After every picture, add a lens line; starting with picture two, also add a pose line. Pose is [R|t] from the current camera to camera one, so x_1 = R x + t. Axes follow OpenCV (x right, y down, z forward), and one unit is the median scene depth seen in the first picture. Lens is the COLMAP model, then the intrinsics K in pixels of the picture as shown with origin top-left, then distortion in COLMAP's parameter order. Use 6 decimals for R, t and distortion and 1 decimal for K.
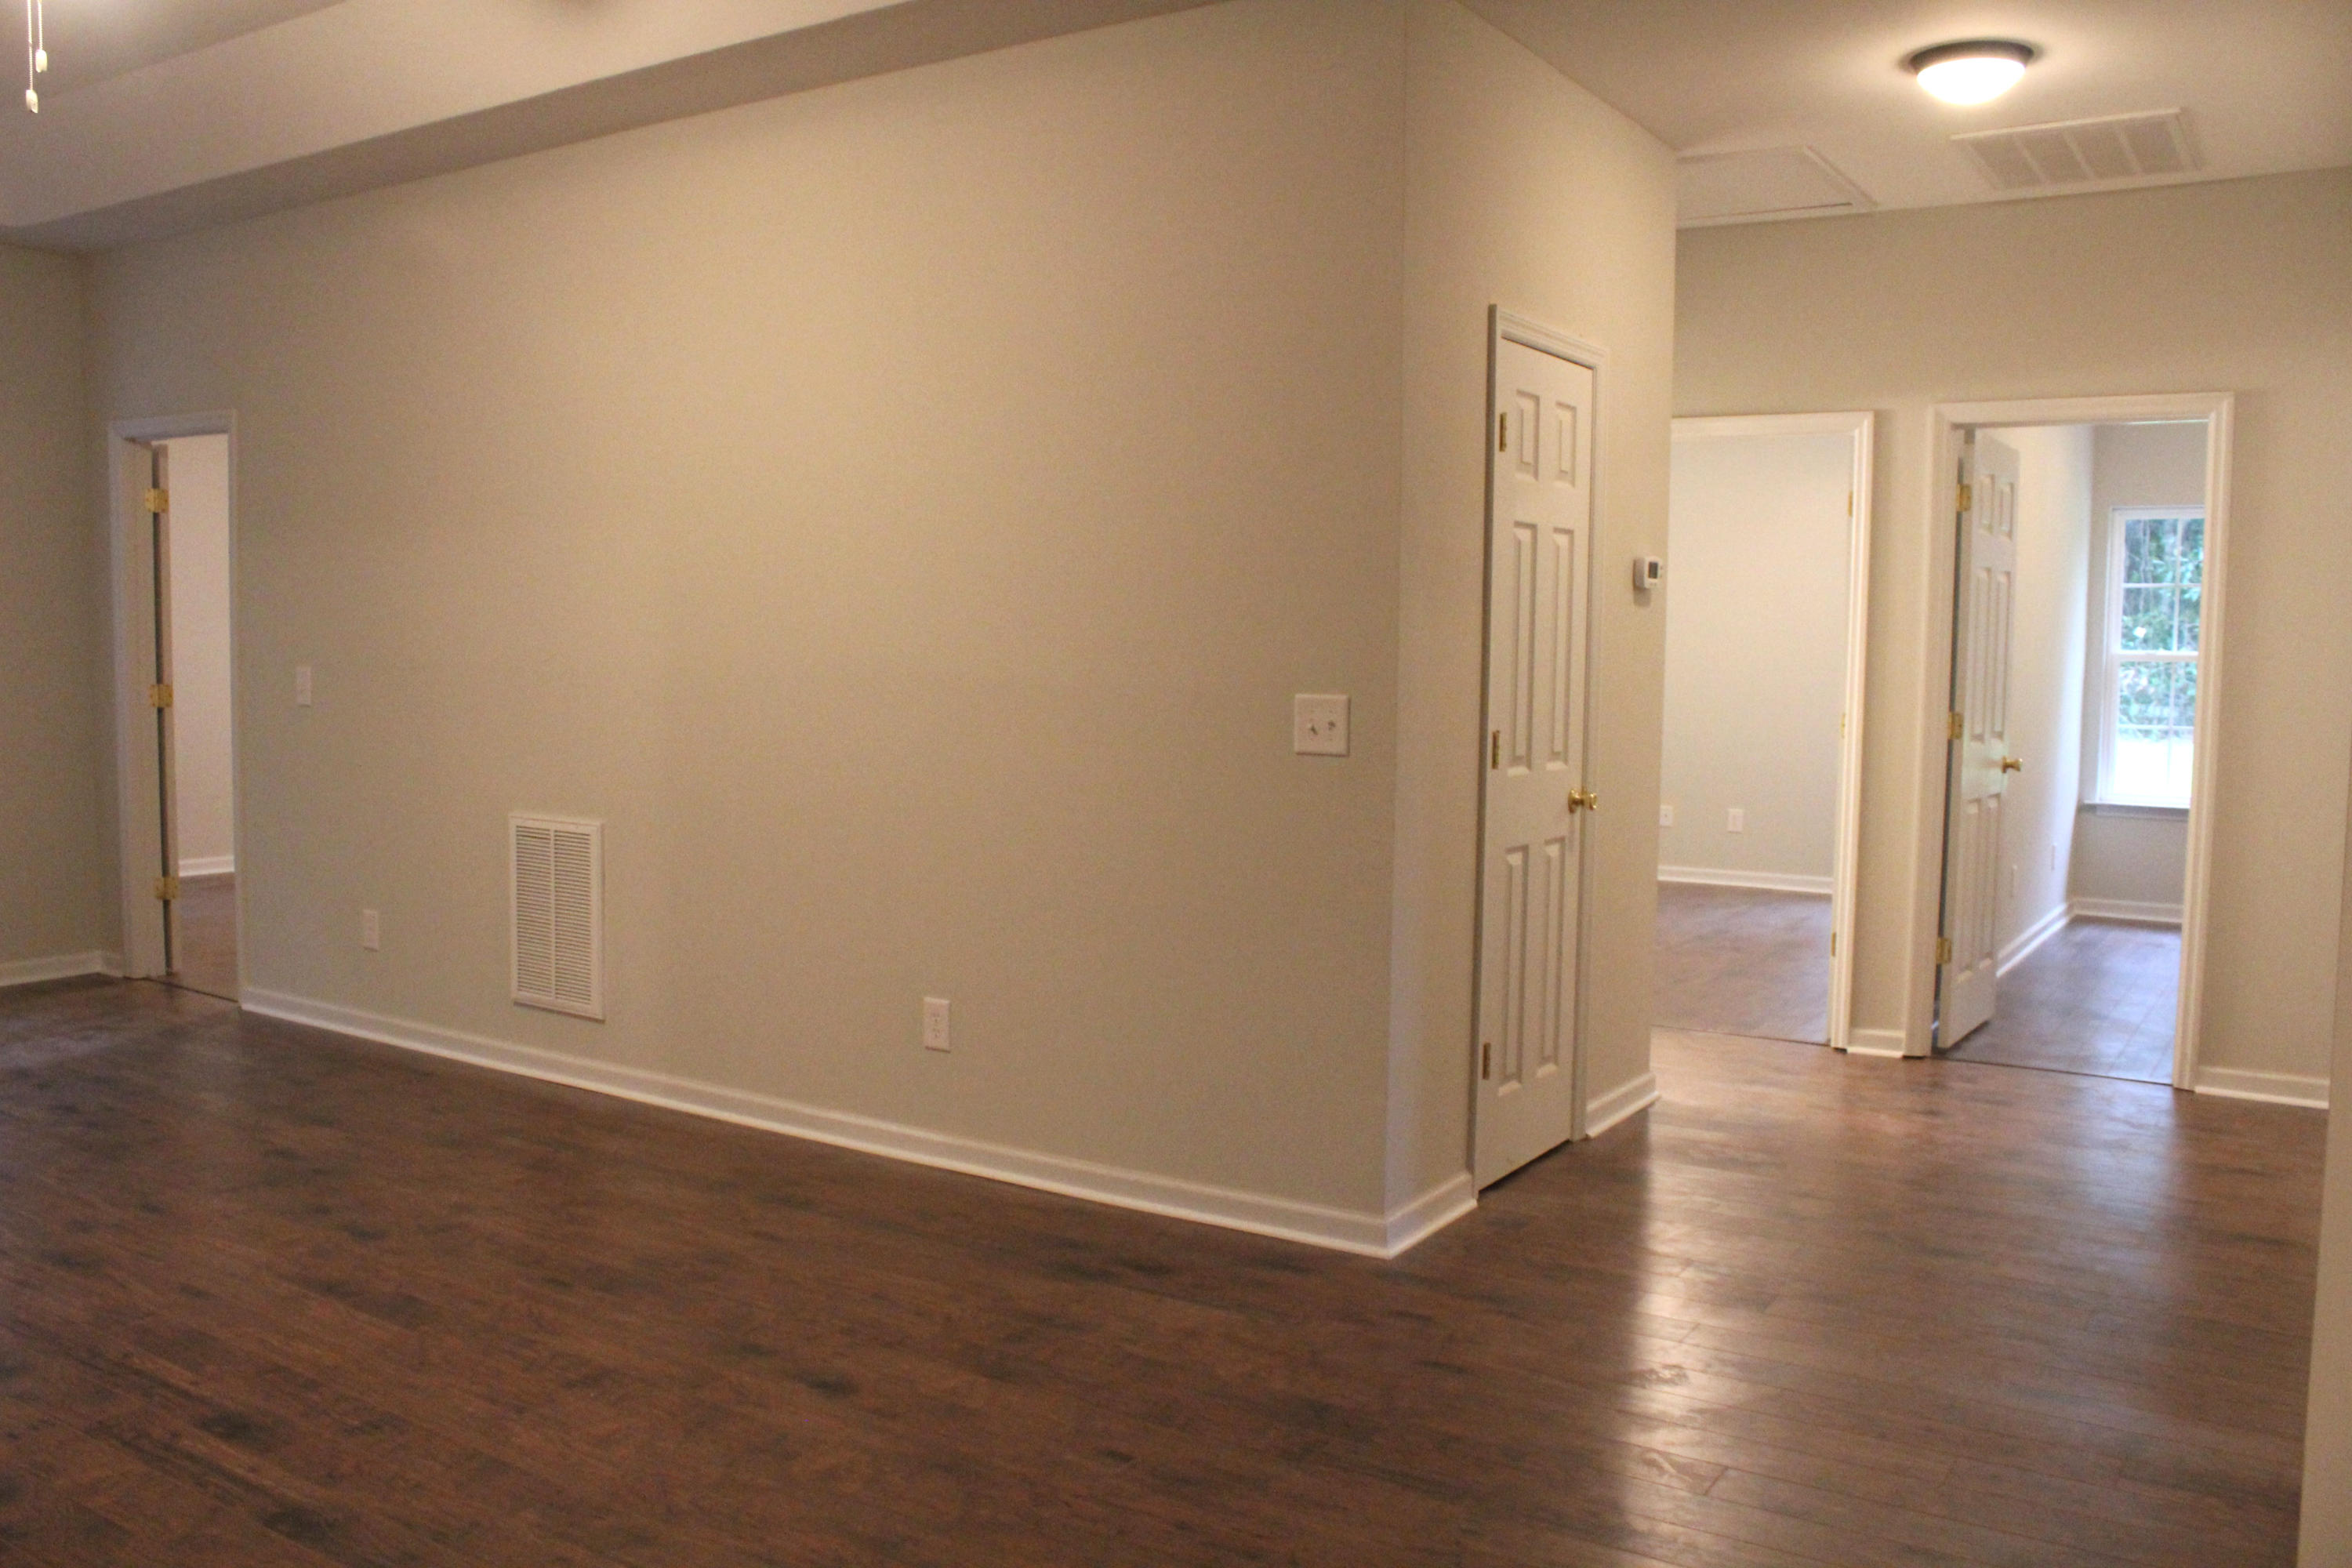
lens RADIAL K [[1932.3, 0, 1151.9], [0, 1932.3, 804.9], [0, 0, 1]] dist [-0.156513, 0.130912]
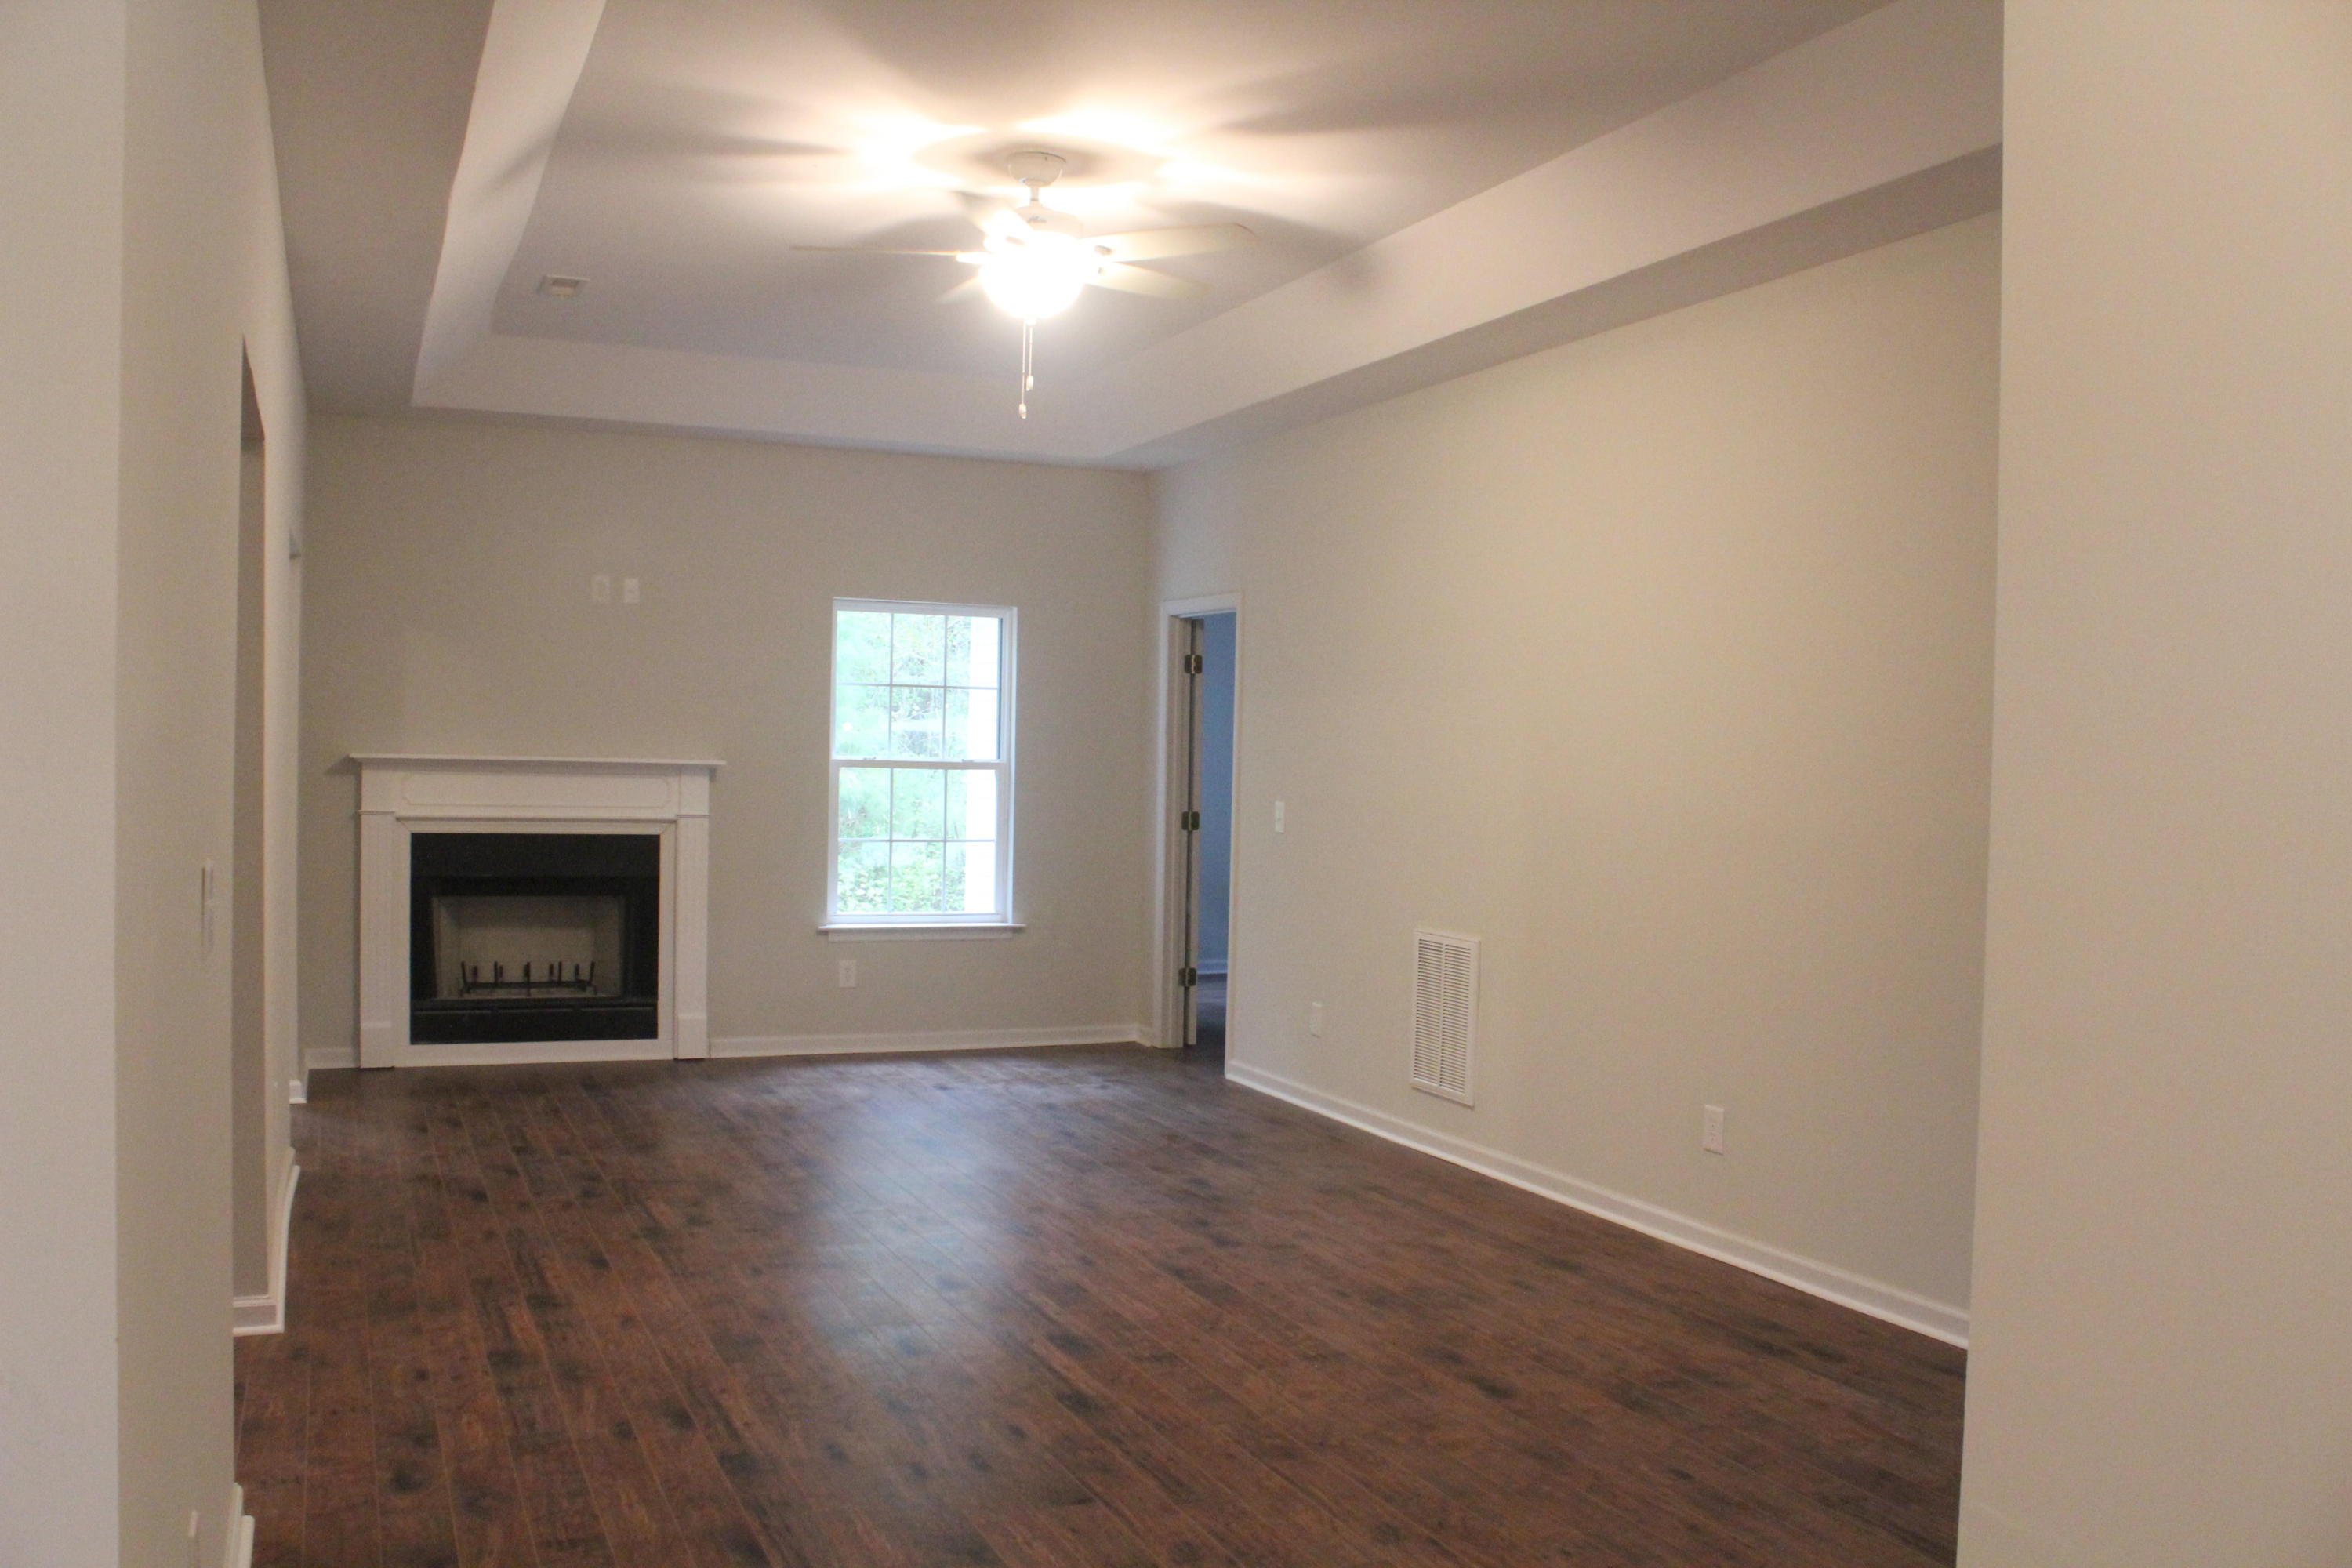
lens RADIAL K [[1932.3, 0, 1151.9], [0, 1932.3, 804.9], [0, 0, 1]] dist [-0.156513, 0.130912]
pose [[0.837903, 0.017439, -0.545541, 0.263664], [-0.056493, 0.996892, -0.054902, 0.004376], [0.542888, 0.076822, 0.836284, -0.159045]]
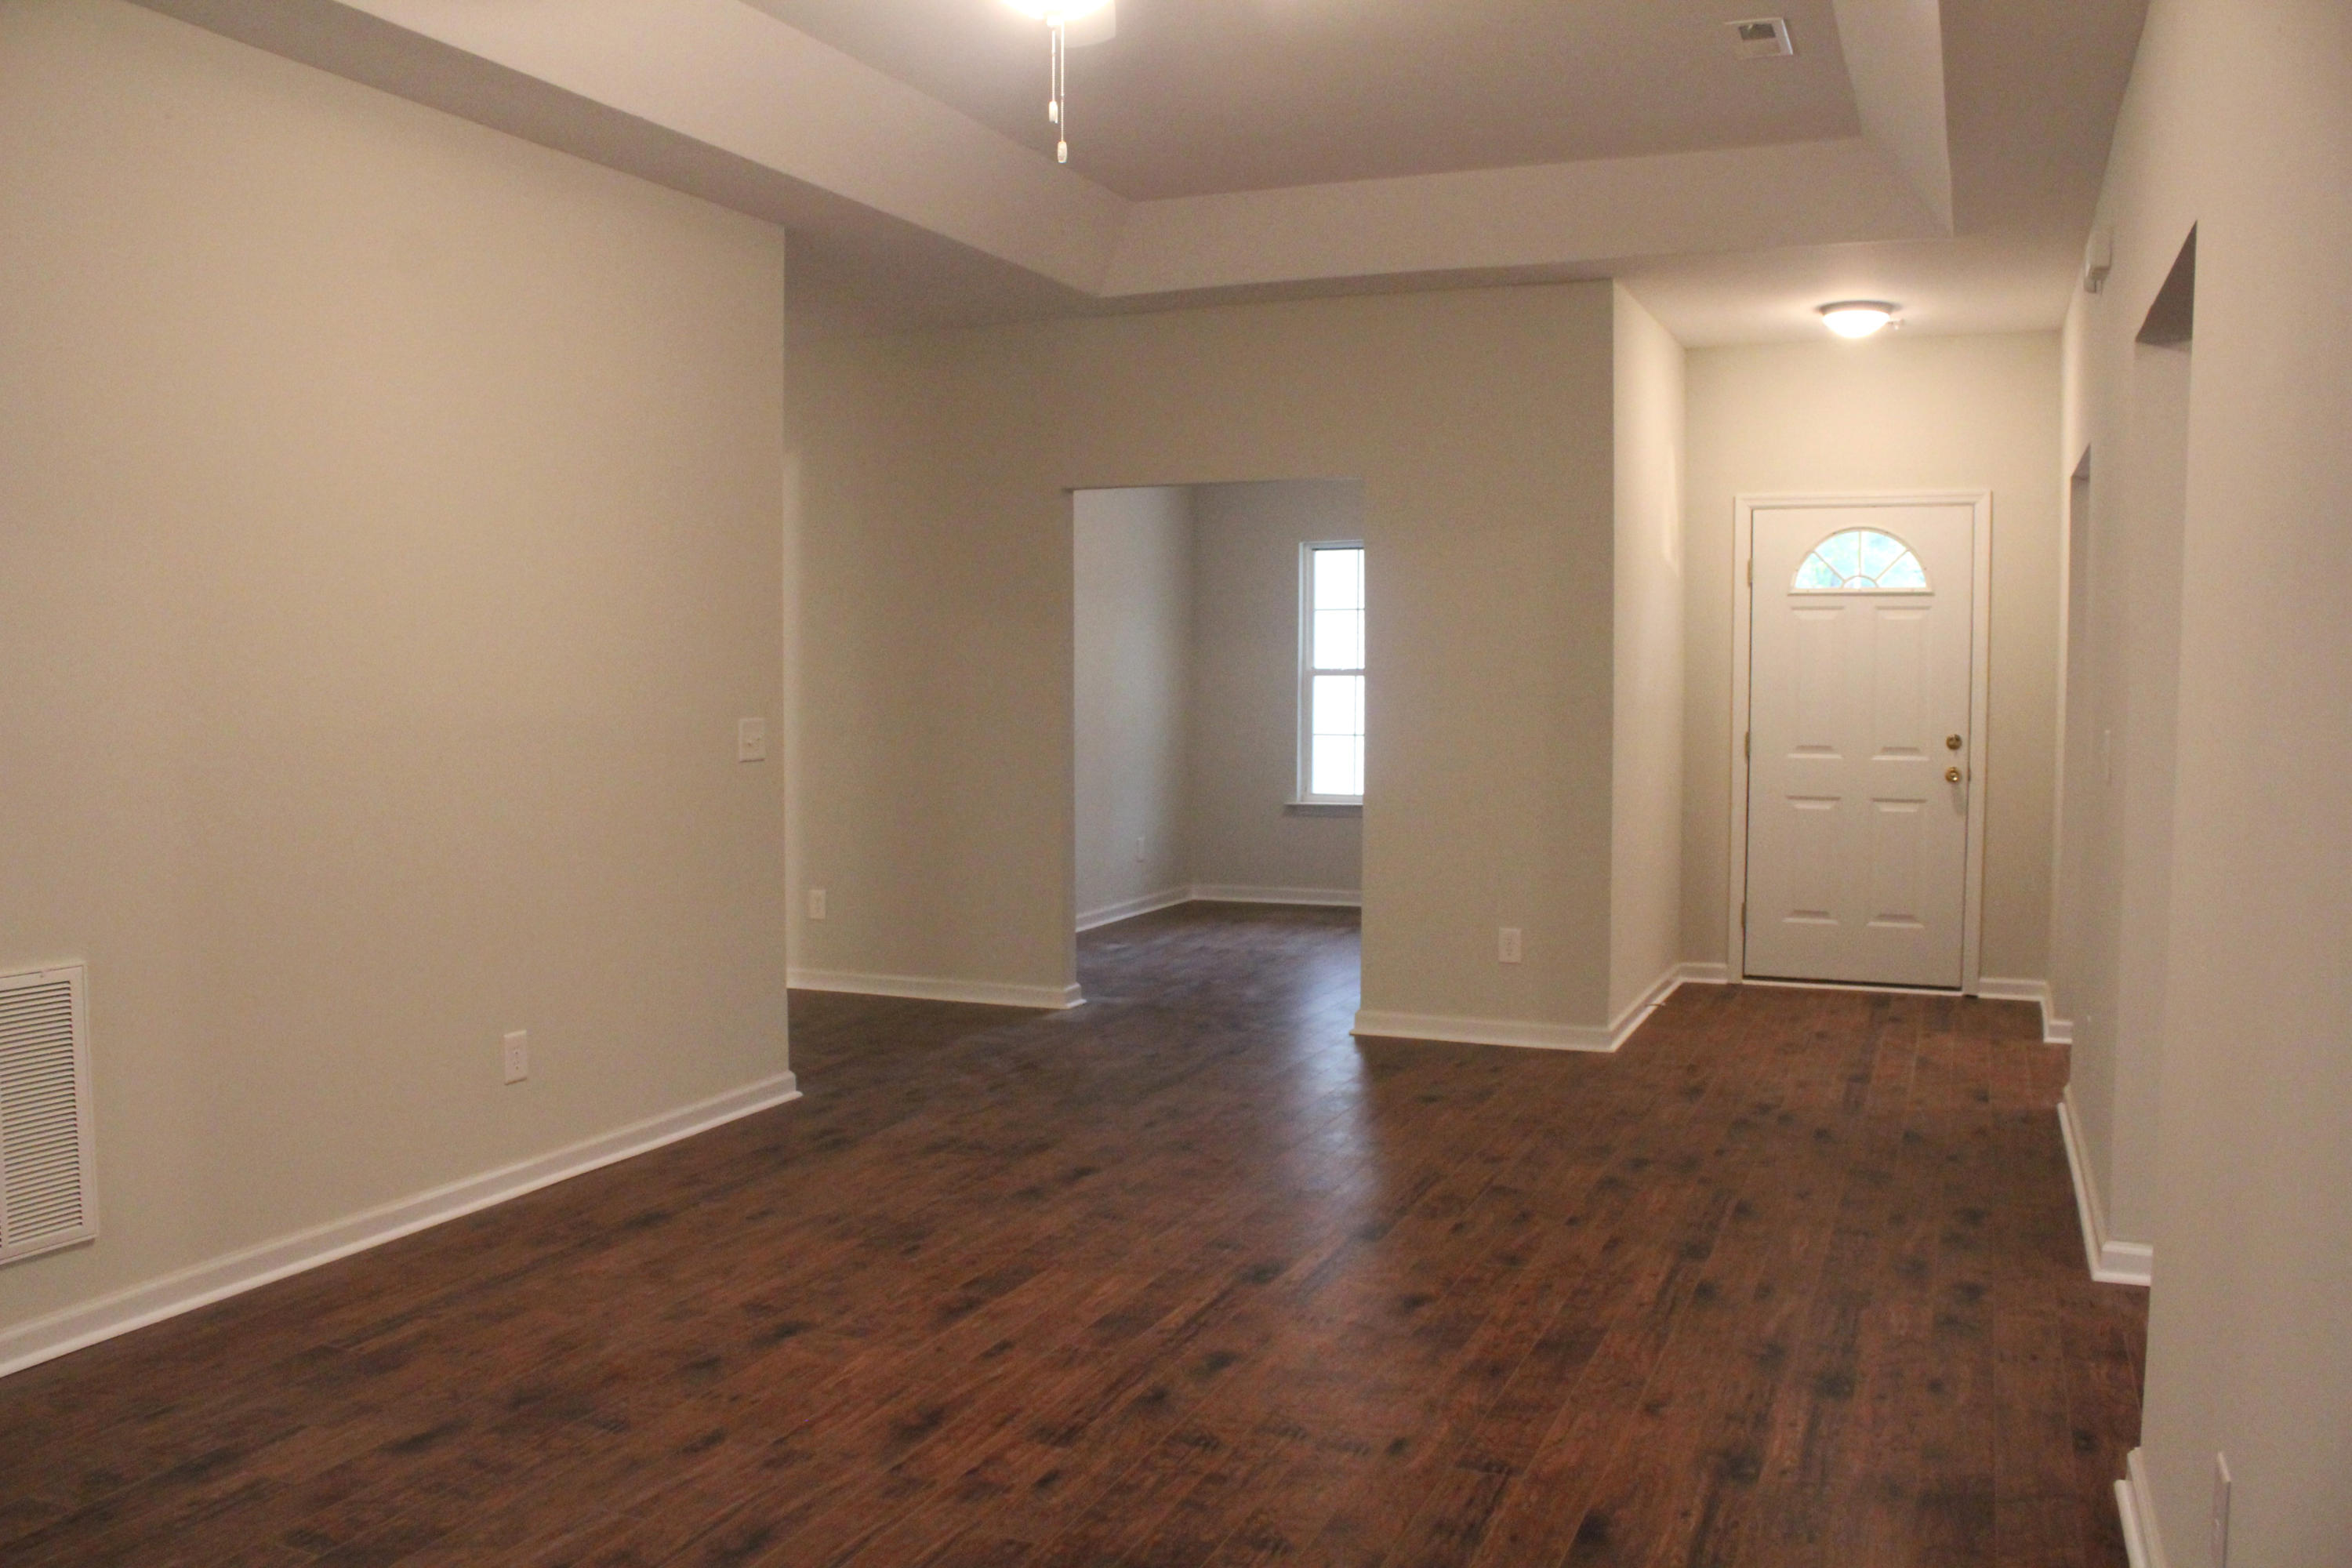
lens RADIAL K [[1932.3, 0, 1151.9], [0, 1932.3, 804.9], [0, 0, 1]] dist [-0.156513, 0.130912]
pose [[-0.173541, -0.082184, 0.981392, -1.404742], [0.083098, 0.991736, 0.097745, -0.111557], [-0.981315, 0.098514, -0.165277, 0.987024]]
